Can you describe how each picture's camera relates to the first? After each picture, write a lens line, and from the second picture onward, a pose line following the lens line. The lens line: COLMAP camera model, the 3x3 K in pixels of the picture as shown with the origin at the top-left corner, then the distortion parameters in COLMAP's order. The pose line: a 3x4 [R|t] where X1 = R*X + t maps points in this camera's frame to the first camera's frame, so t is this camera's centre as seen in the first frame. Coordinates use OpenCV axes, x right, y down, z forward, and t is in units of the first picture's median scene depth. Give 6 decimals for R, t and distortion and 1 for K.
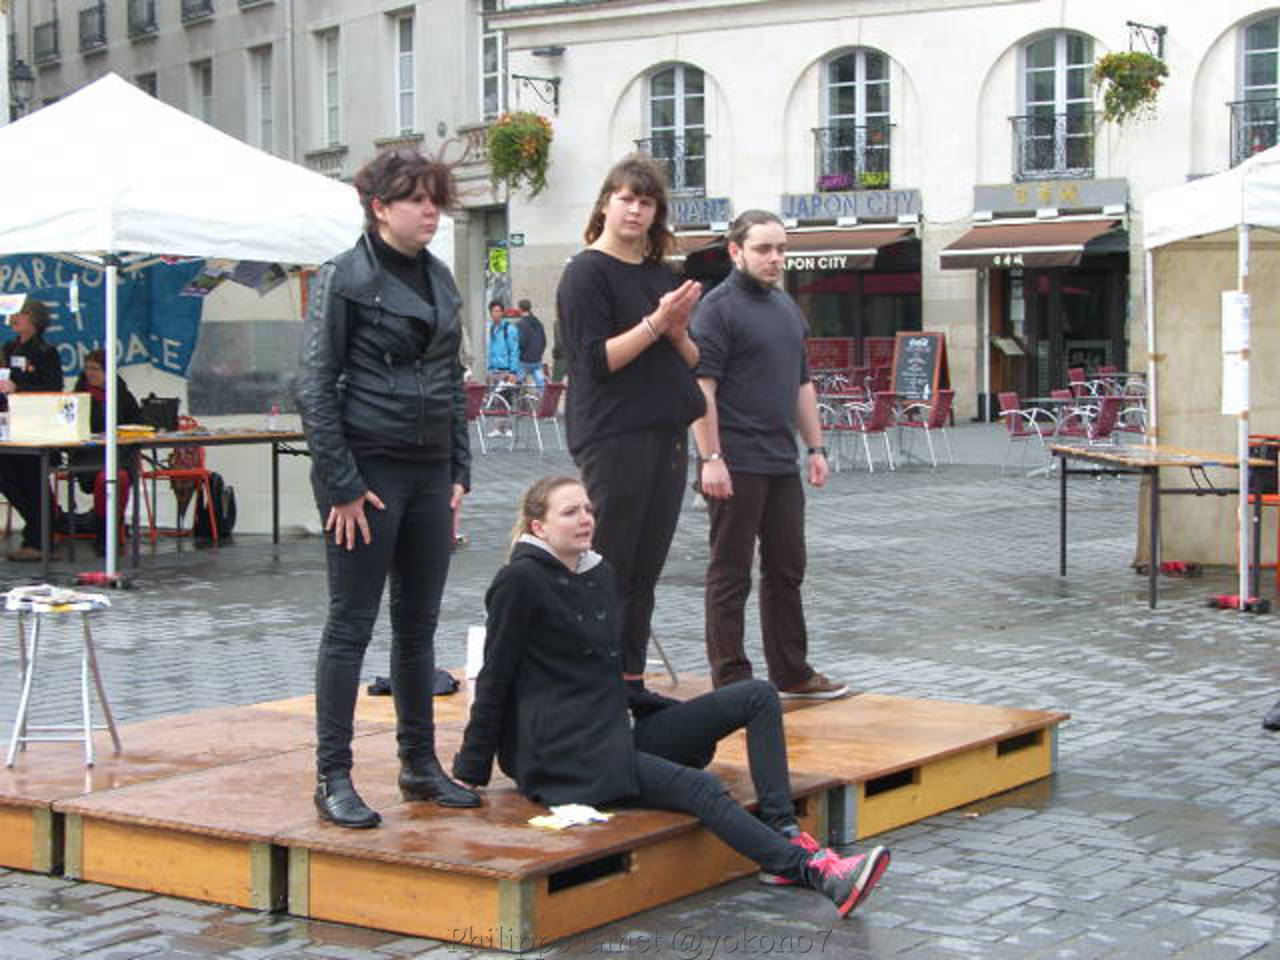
lens RADIAL K [[2590.5, 0, 637.9], [0, 2590.5, 478.5], [0, 0, 1]] dist [0.028372, 0.000000]
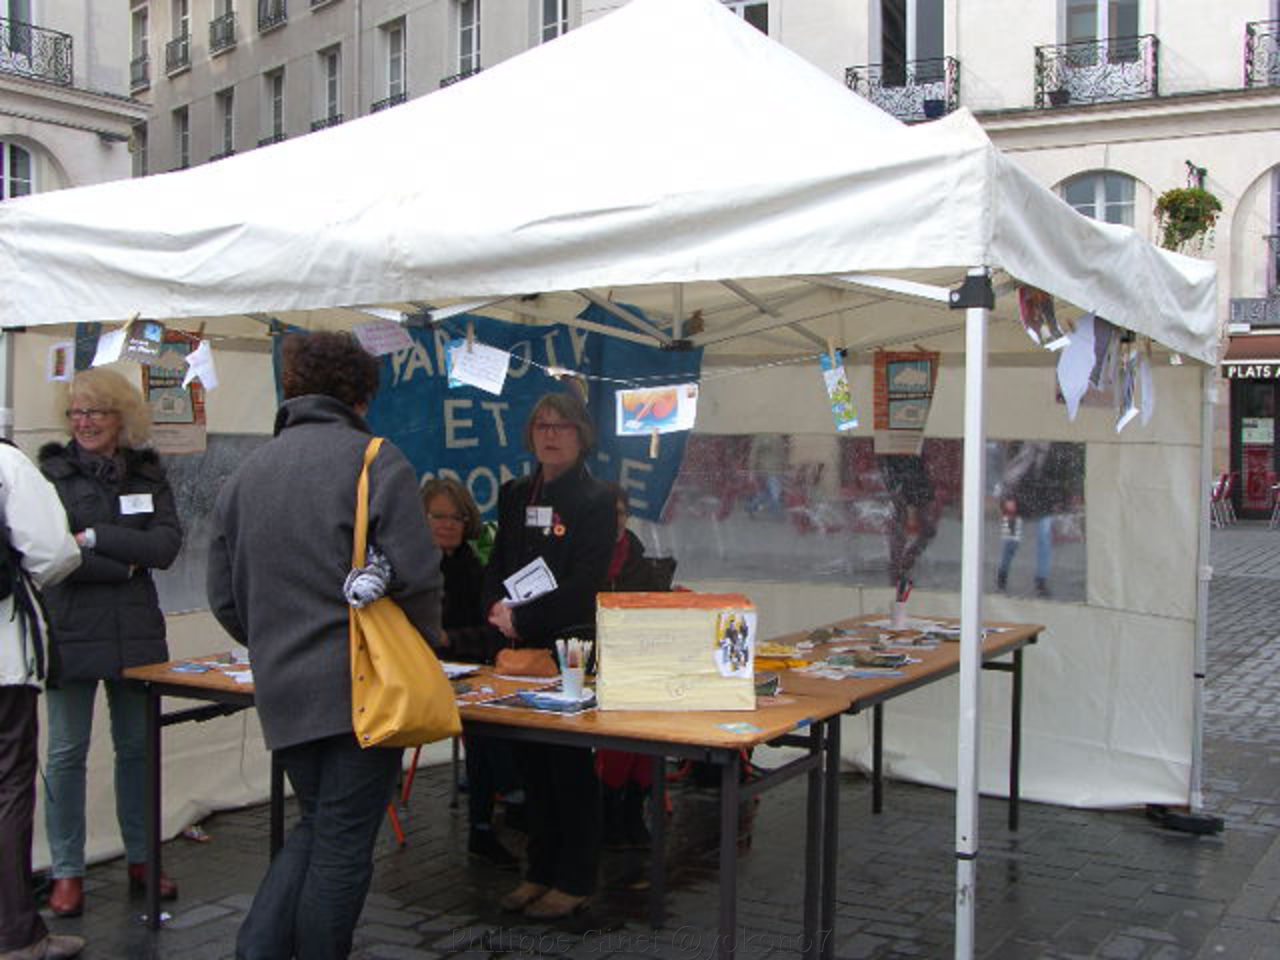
lens RADIAL K [[1676.1, 0, 643.6], [0, 1676.1, 481.9], [0, 0, 1]] dist [0.022091, 0.000000]
pose [[0.992307, 0.017172, 0.122606, -0.172671], [-0.014867, 0.999695, -0.019695, -0.030722], [-0.122907, 0.017721, 0.992260, 0.446487]]
